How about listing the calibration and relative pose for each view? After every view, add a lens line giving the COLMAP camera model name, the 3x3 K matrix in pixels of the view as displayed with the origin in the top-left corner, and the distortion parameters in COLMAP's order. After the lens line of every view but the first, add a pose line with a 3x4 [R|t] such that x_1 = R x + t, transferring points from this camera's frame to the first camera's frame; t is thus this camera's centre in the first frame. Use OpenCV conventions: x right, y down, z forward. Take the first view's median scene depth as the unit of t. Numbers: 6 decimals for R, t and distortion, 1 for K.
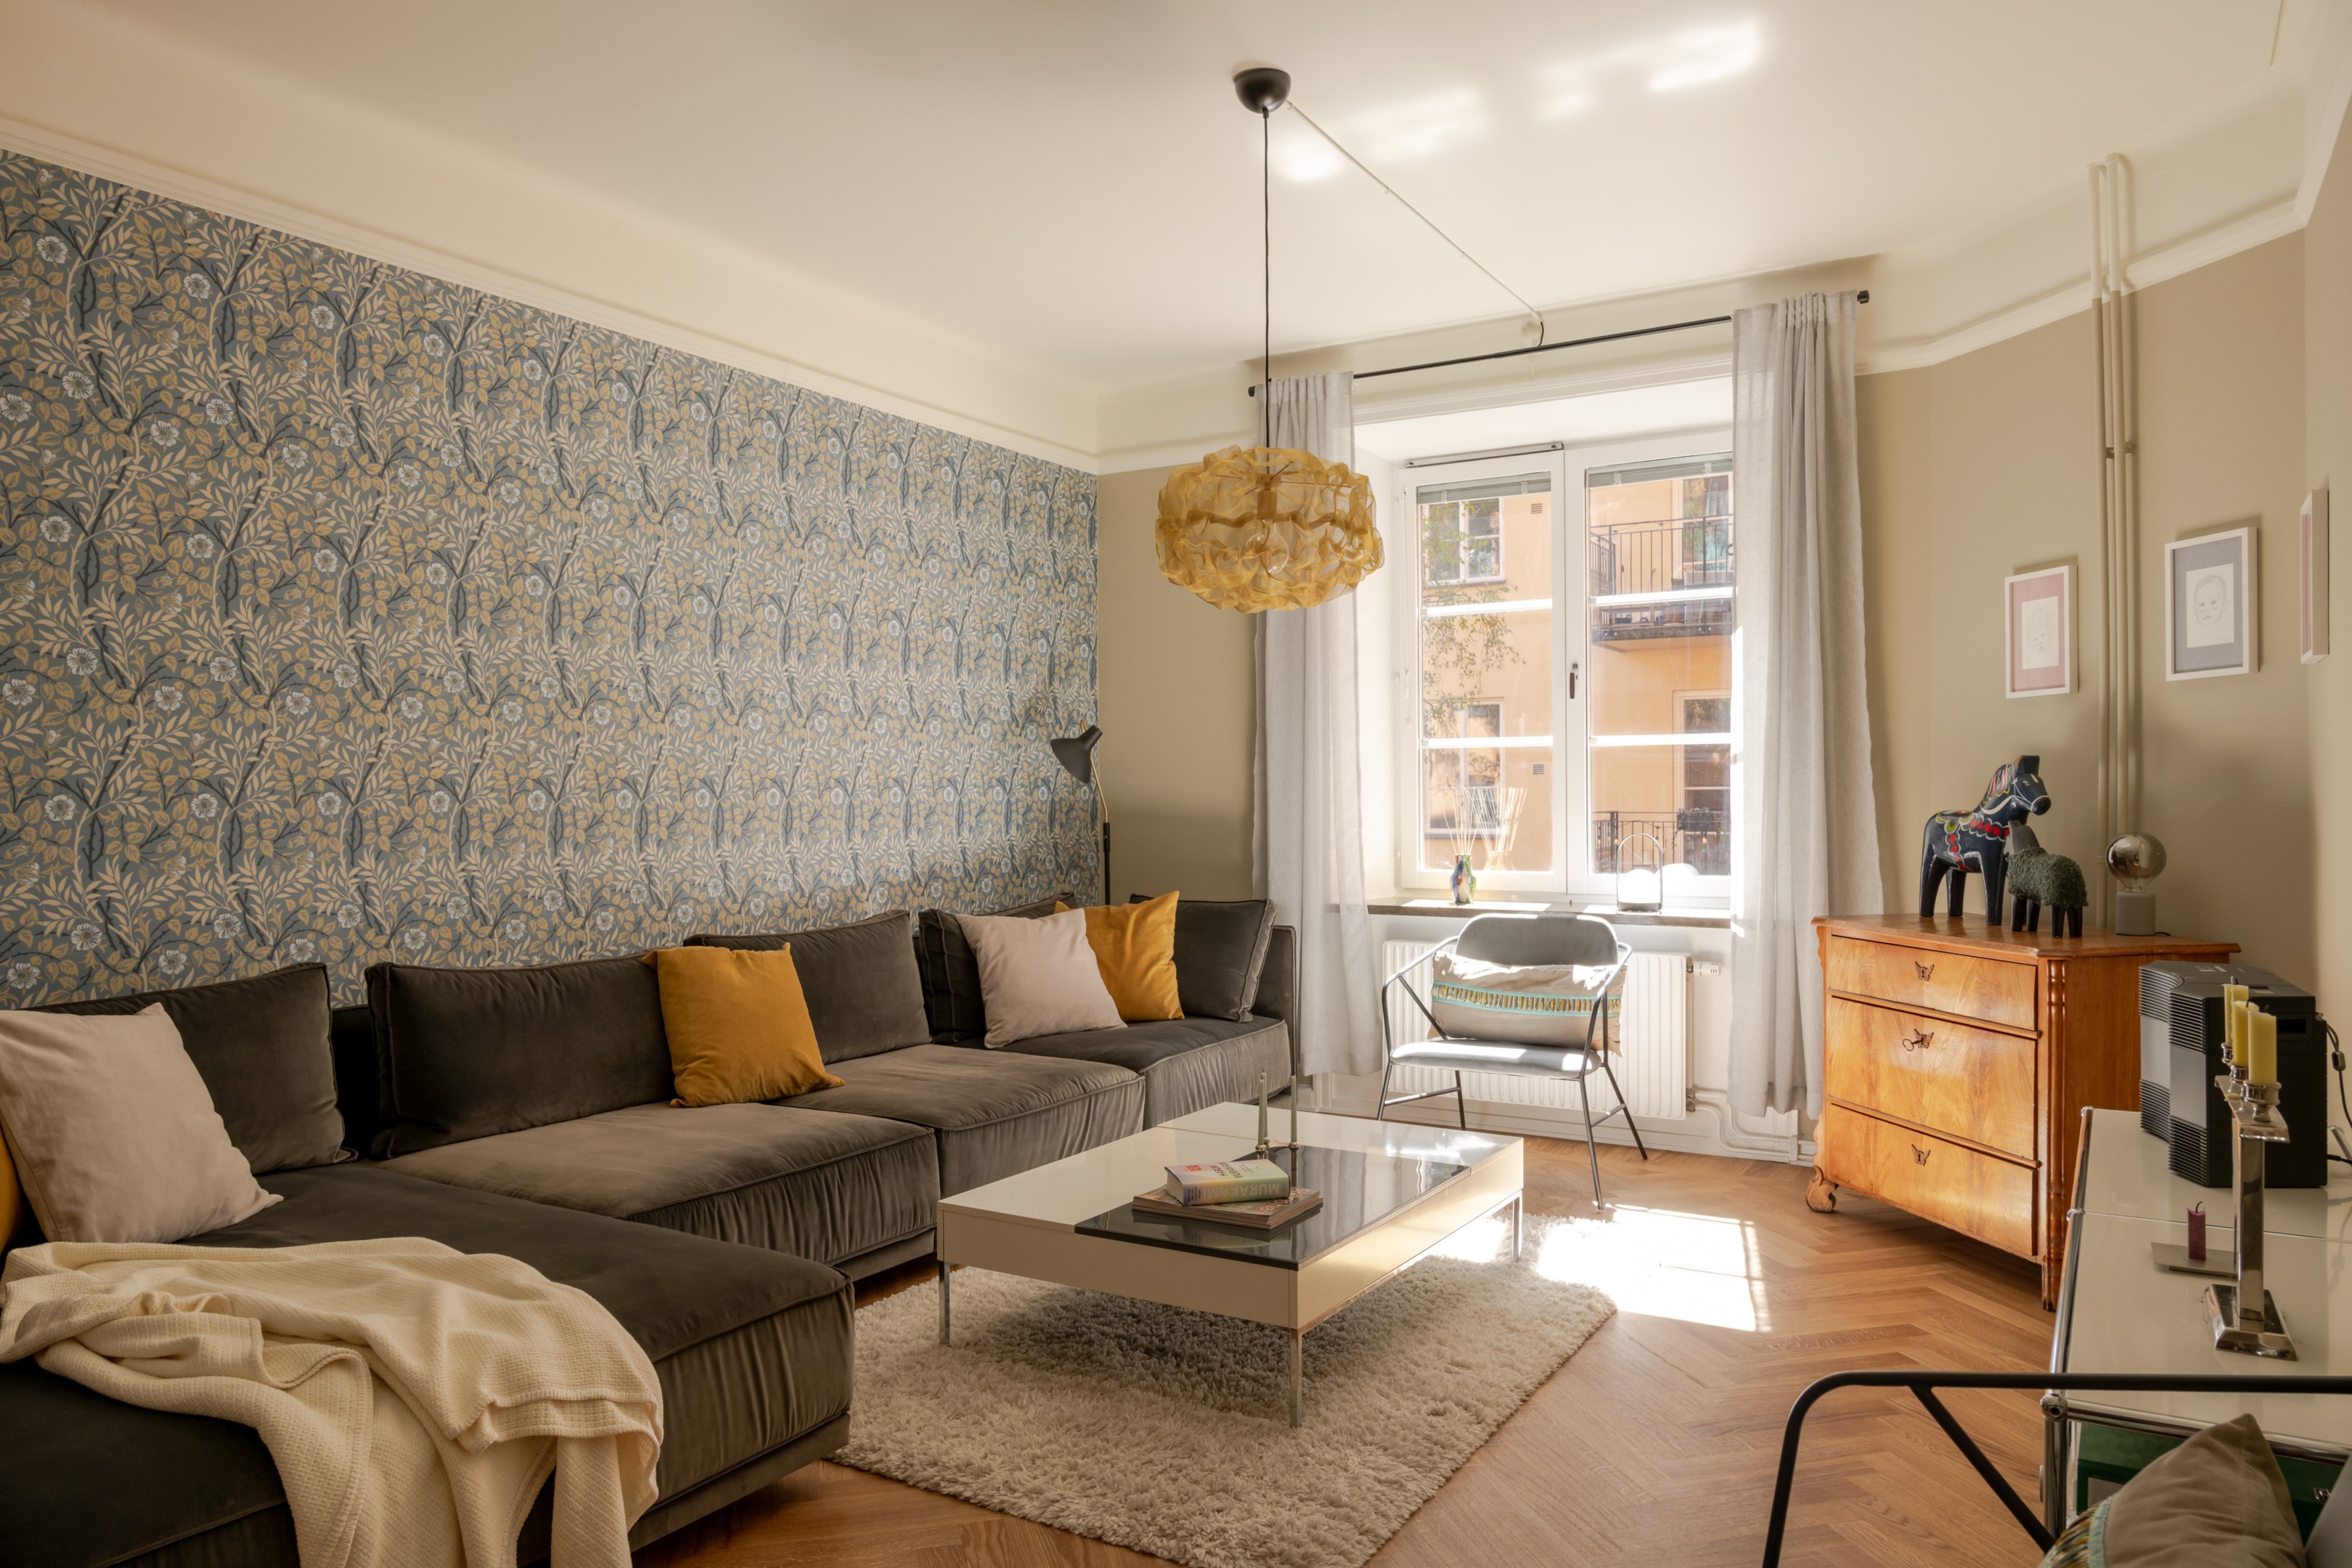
lens RADIAL K [[1670.4, 0, 1166.7], [0, 1670.4, 798.4], [0, 0, 1]] dist [-0.001523, -0.002615]
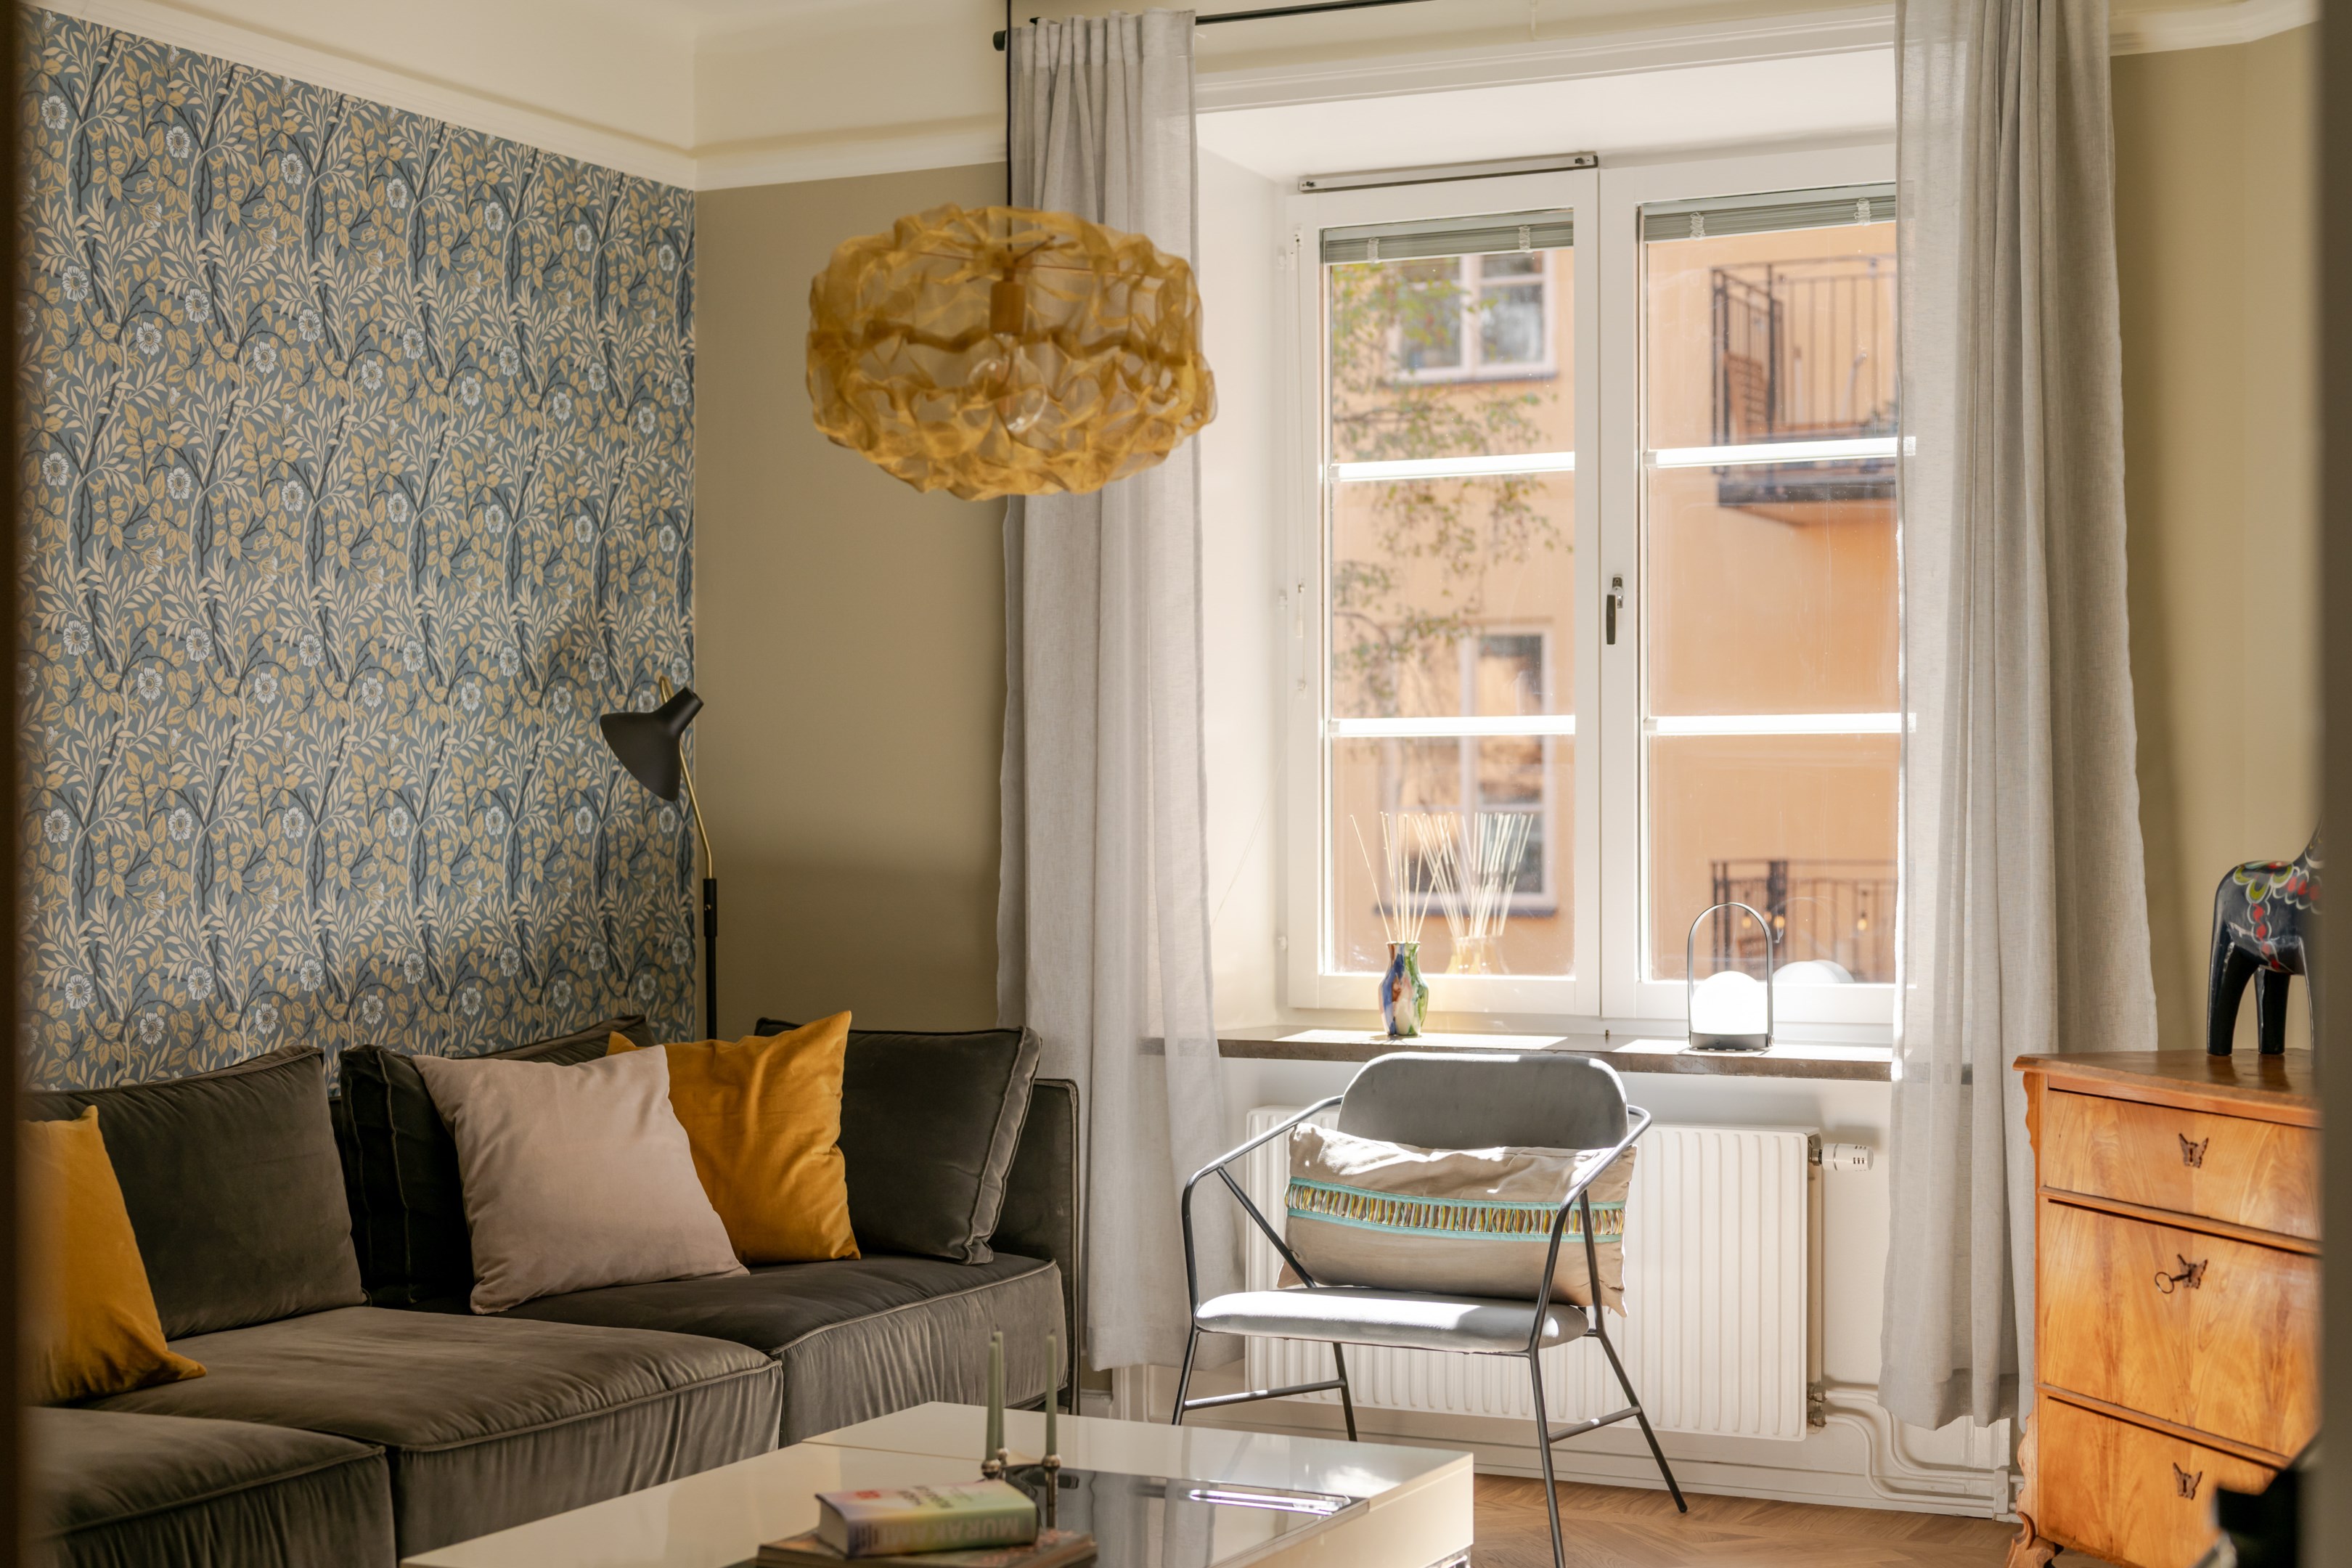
lens RADIAL K [[3613.2, 0, 1209.8], [0, 3613.2, 809.4], [0, 0, 1]] dist [0.012440, 0.000000]
pose [[0.994748, 0.005378, 0.102208, 0.003334], [-0.004840, 0.999973, -0.005511, -0.001508], [-0.102235, 0.004988, 0.994748, -0.134037]]
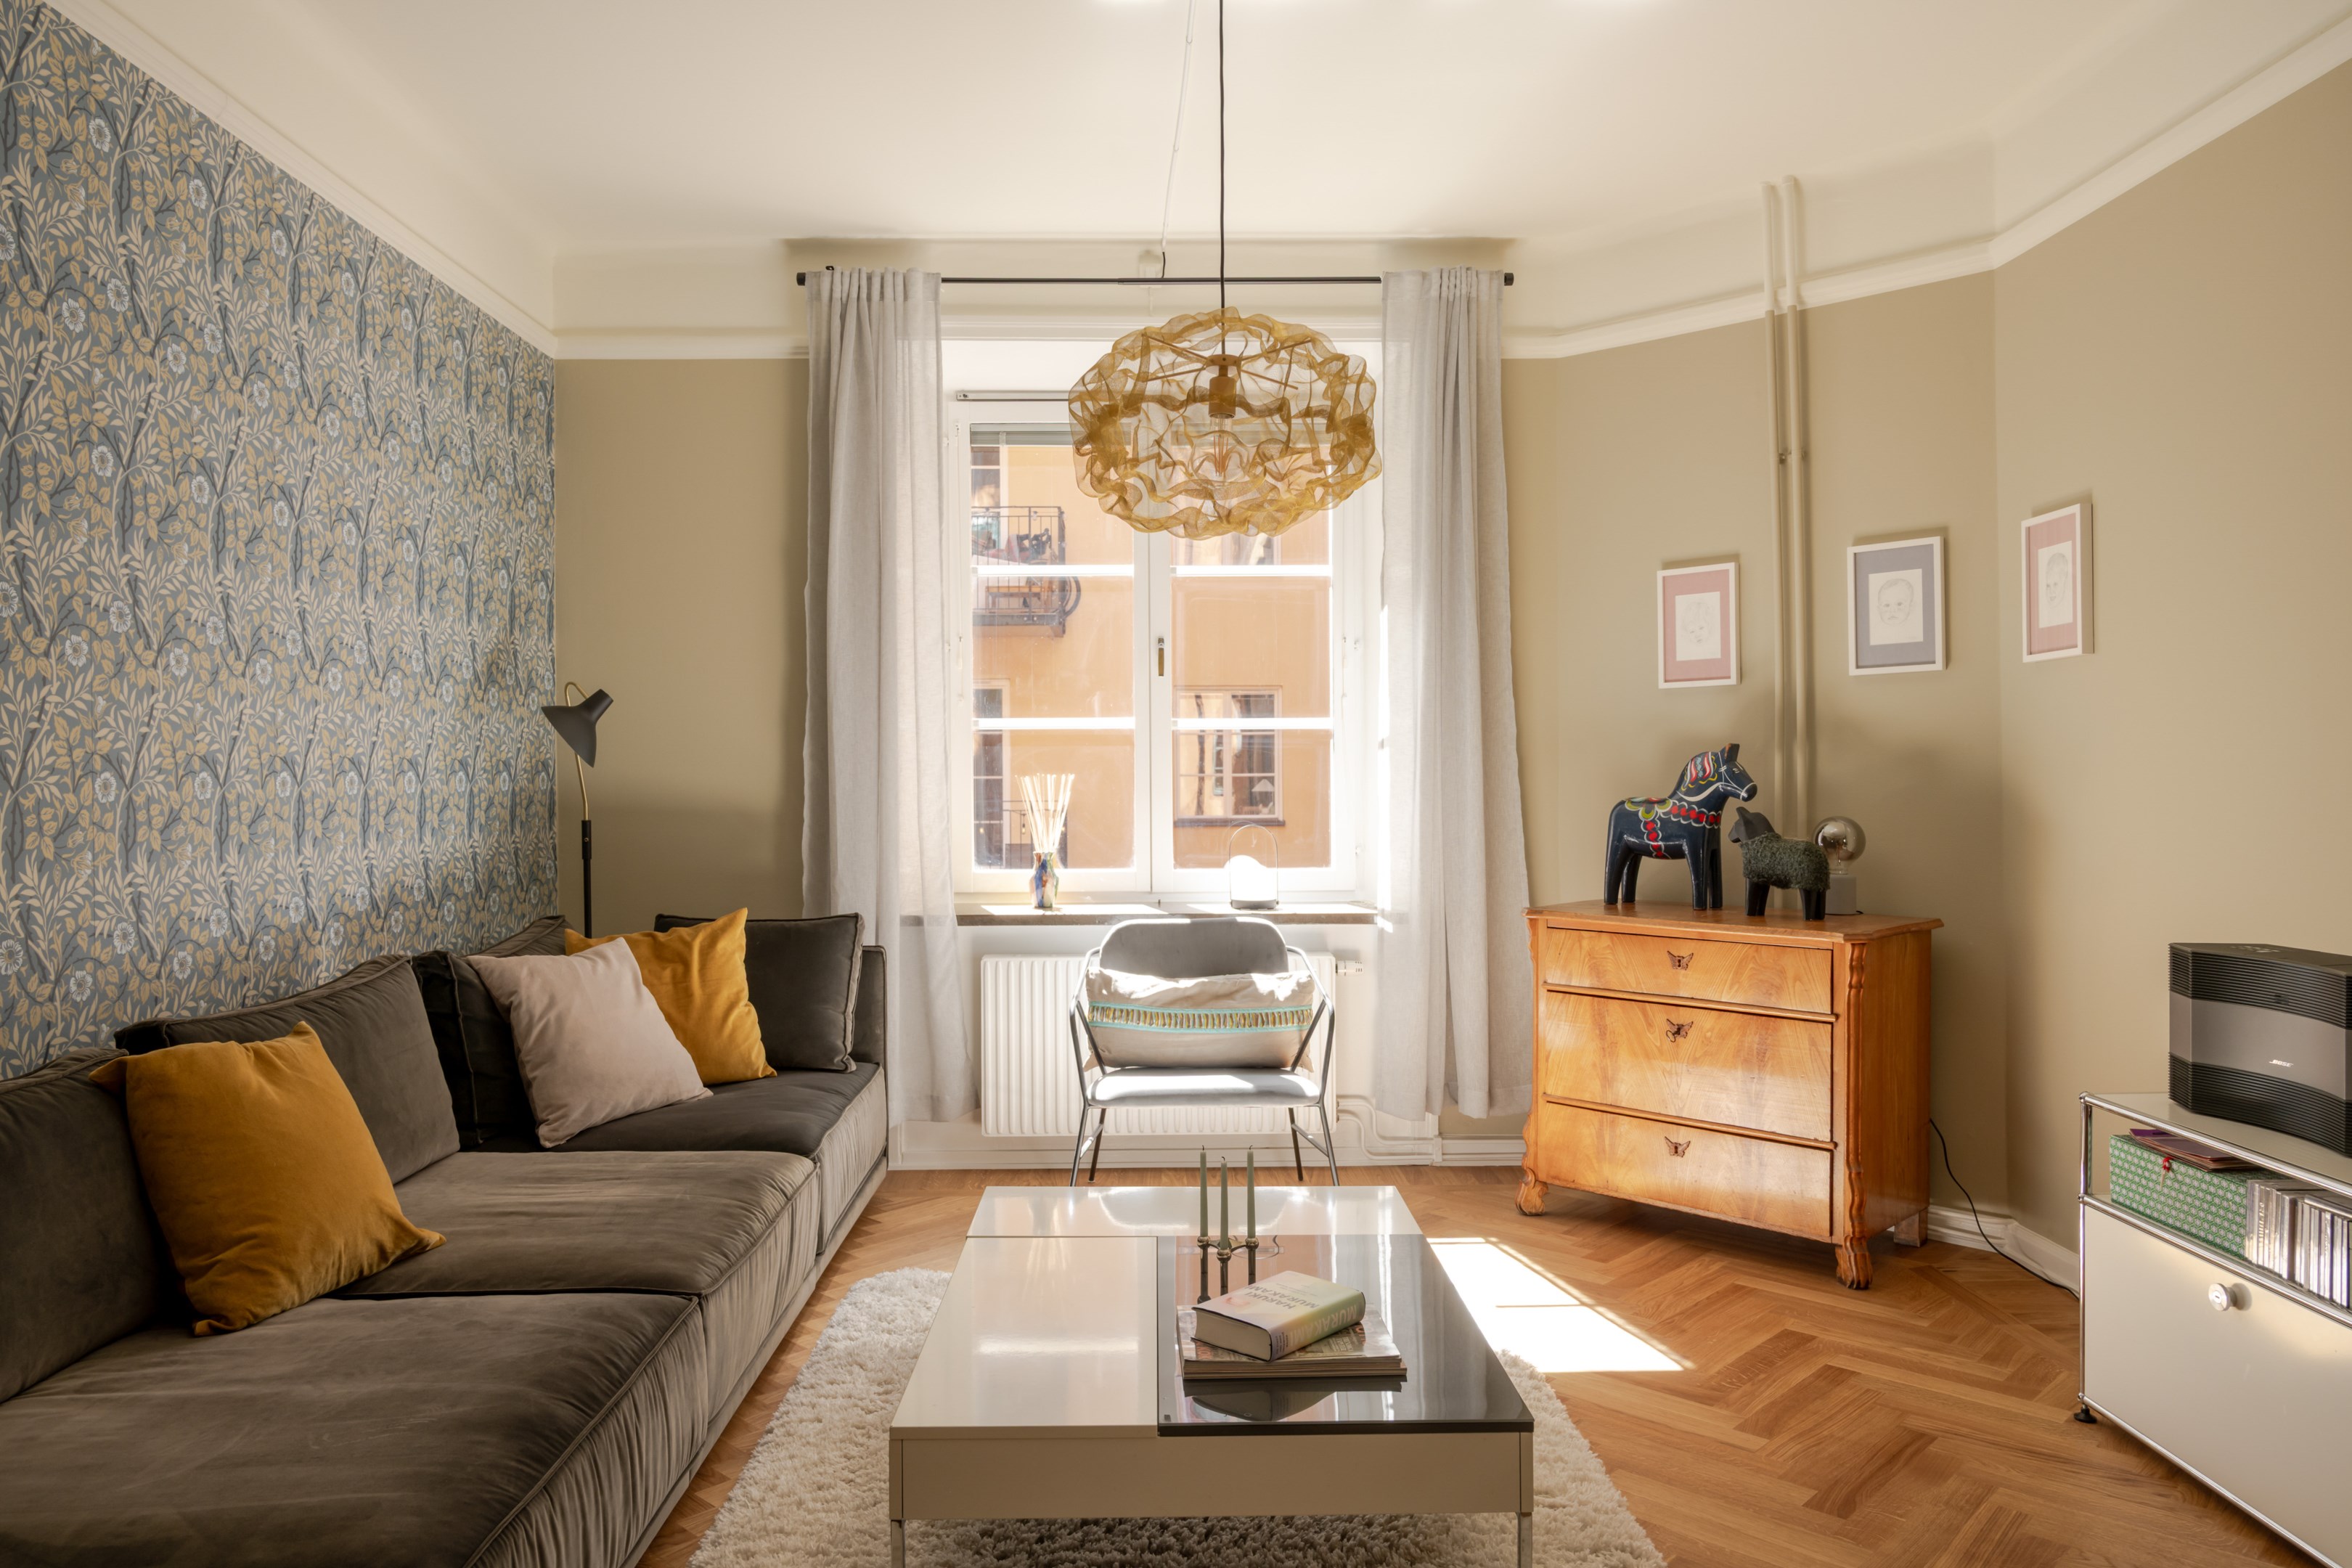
lens RADIAL K [[1670.4, 0, 1353.5], [0, 1670.4, 772.5], [0, 0, 1]] dist [-0.001523, -0.002615]
pose [[0.832059, 0.003216, 0.554678, -0.207004], [0.002282, 0.999955, -0.009222, 0.000830], [-0.554683, 0.008939, 0.832014, 0.229668]]
